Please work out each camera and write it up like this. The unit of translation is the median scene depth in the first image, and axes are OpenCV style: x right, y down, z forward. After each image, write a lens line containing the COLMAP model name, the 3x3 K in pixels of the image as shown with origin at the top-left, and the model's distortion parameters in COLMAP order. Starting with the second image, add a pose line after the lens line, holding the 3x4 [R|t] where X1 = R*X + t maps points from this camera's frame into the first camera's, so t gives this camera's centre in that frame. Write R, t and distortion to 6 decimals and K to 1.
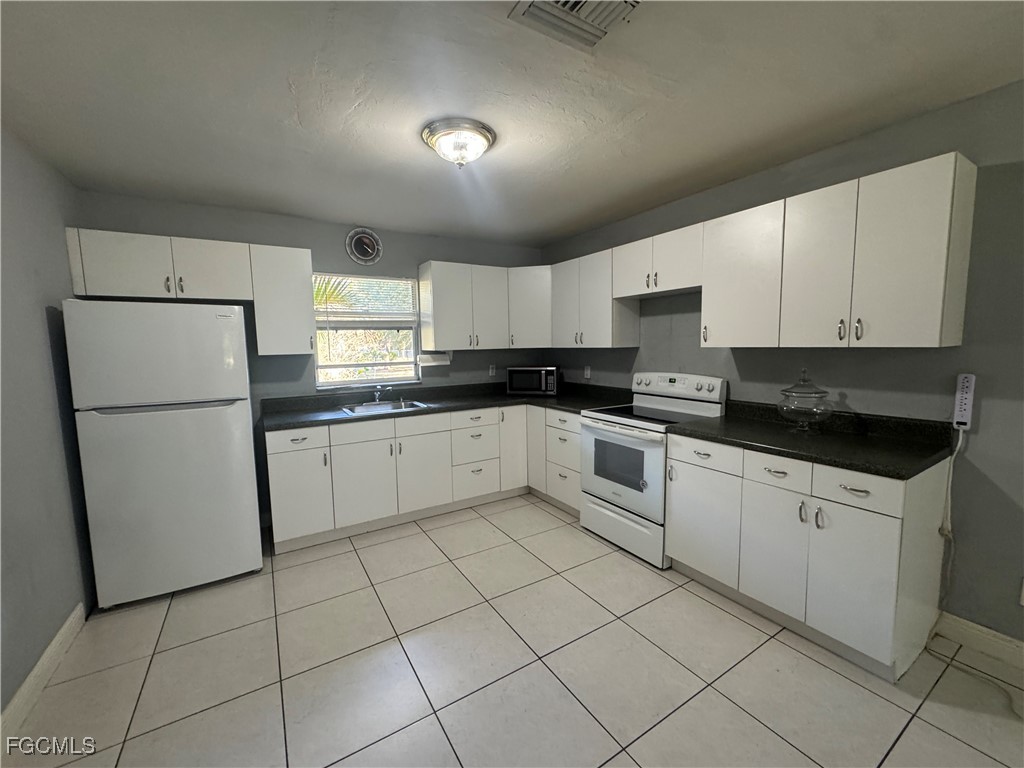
lens RADIAL K [[411.1, 0, 510.0], [0, 411.1, 386.2], [0, 0, 1]] dist [-0.006247, 0.000704]
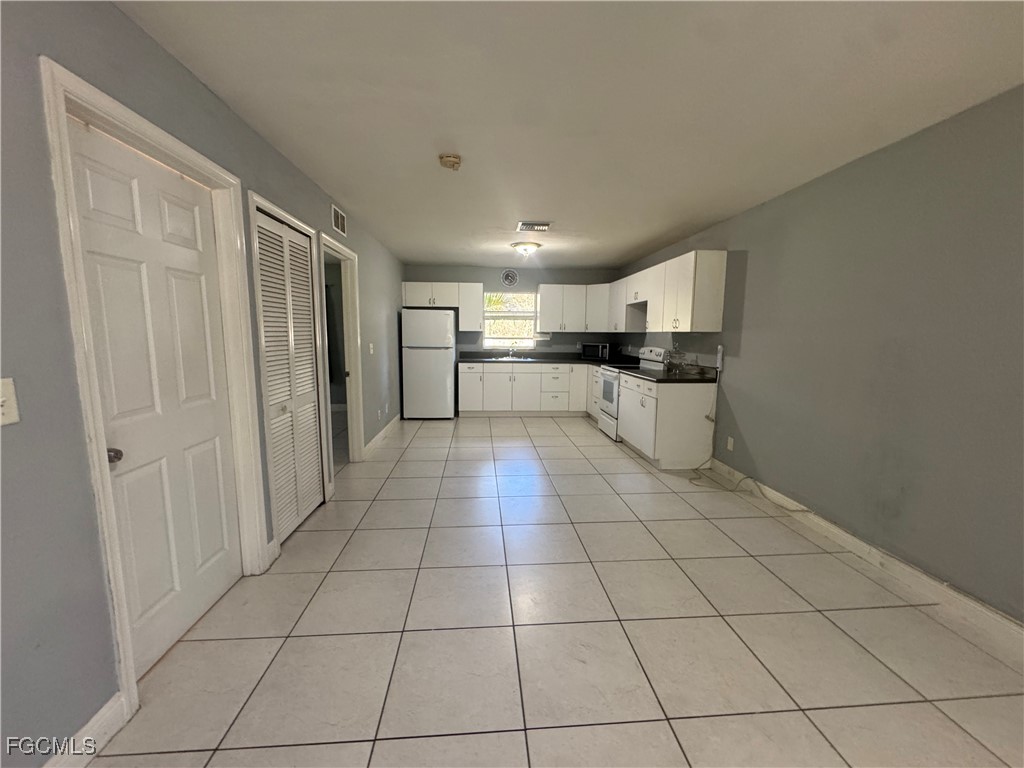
lens RADIAL K [[411.1, 0, 511.8], [0, 411.1, 386.8], [0, 0, 1]] dist [-0.006247, 0.000704]
pose [[0.888247, 0.086395, -0.451168, 0.656165], [-0.074020, 0.996239, 0.045044, 0.101972], [0.453363, -0.006614, 0.891301, -0.845800]]
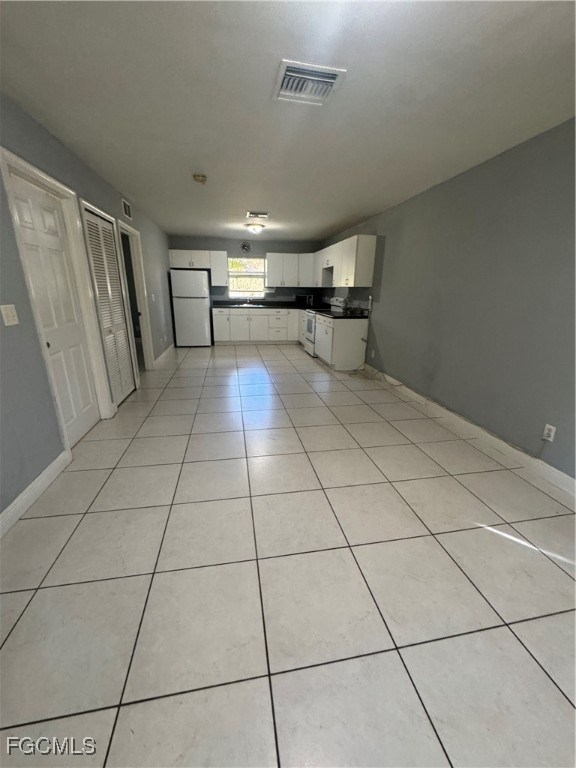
lens RADIAL K [[308.3, 0, 287.5], [0, 308.3, 385.7], [0, 0, 1]] dist [-0.006247, 0.000704]
pose [[0.930017, 0.141254, -0.339286, 0.851036], [-0.070708, 0.974713, 0.211980, 0.131439], [0.360649, -0.173154, 0.916488, -1.117946]]
